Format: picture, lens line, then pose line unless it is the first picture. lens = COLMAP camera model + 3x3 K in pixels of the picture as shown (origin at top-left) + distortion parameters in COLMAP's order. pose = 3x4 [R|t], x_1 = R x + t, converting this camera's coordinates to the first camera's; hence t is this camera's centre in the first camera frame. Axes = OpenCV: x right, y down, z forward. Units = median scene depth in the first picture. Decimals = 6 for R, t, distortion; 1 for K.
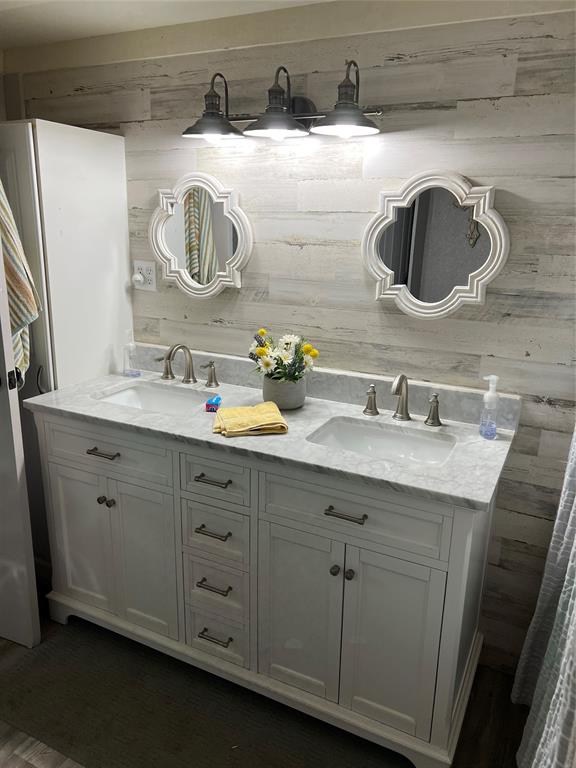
lens RADIAL K [[579.0, 0, 283.4], [0, 579.0, 387.3], [0, 0, 1]] dist [0.072921, -0.092082]
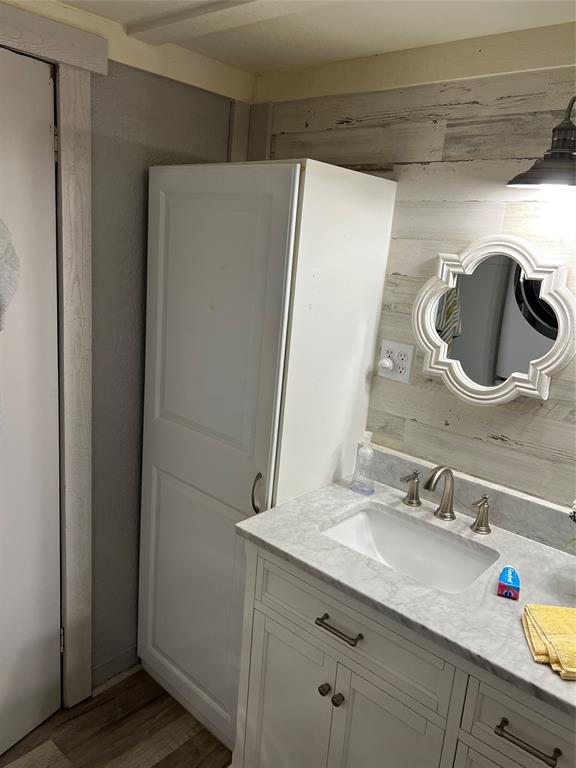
lens RADIAL K [[579.0, 0, 283.4], [0, 579.0, 387.3], [0, 0, 1]] dist [0.072921, -0.092082]
pose [[0.963849, 0.113884, -0.240884, -0.205650], [-0.126178, 0.991347, -0.036192, -0.119997], [0.234678, 0.065278, 0.969879, 0.251780]]
